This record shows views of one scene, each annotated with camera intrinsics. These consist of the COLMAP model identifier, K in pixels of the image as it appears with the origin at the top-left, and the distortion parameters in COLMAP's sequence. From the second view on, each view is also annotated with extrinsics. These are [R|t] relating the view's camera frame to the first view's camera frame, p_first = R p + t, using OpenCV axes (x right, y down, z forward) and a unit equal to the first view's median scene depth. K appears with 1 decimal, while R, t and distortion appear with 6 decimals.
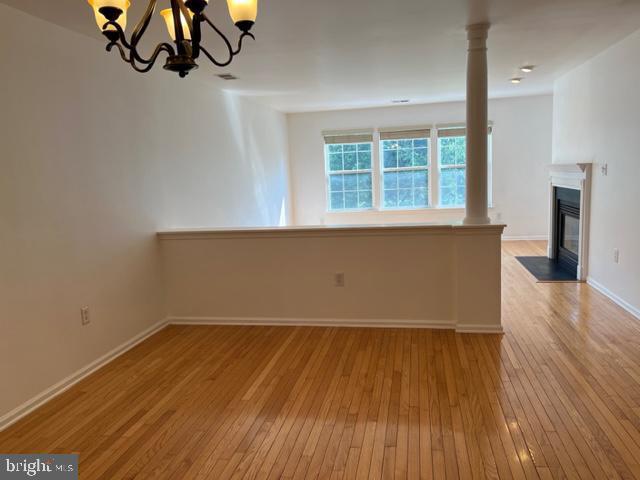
lens RADIAL K [[480.2, 0, 320.0], [0, 480.2, 240.0], [0, 0, 1]] dist [0.062166, -0.000022]
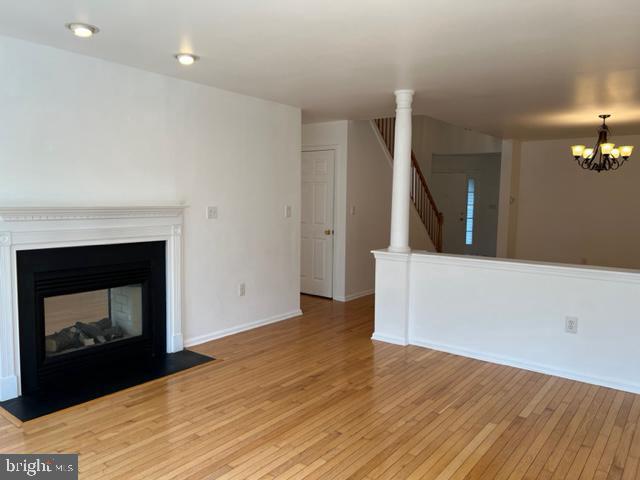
lens RADIAL K [[480.2, 0, 320.0], [0, 480.2, 240.0], [0, 0, 1]] dist [0.062166, -0.000022]
pose [[-0.893789, 0.010891, 0.448356, -0.015696], [0.107163, 0.975934, 0.189921, -0.136993], [-0.435497, 0.217796, -0.873446, 0.972651]]
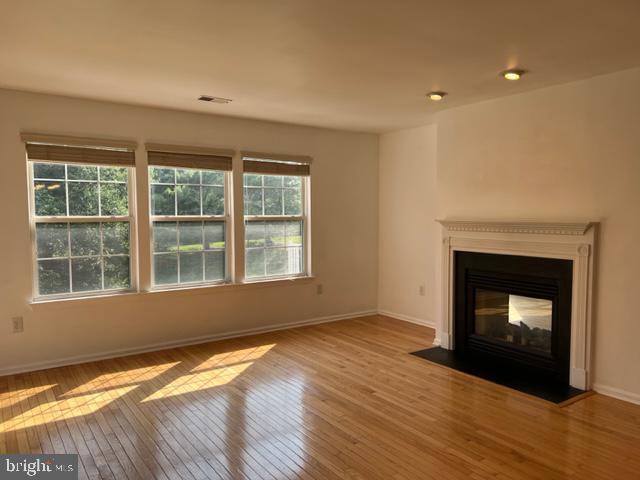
lens RADIAL K [[487.0, 0, 320.0], [0, 487.0, 240.0], [0, 0, 1]] dist [-0.000290, -0.000431]
pose [[0.691865, 0.013126, 0.721907, -0.140019], [0.071661, 0.993650, -0.086746, -0.059141], [-0.718462, 0.111749, 0.686531, 0.484939]]
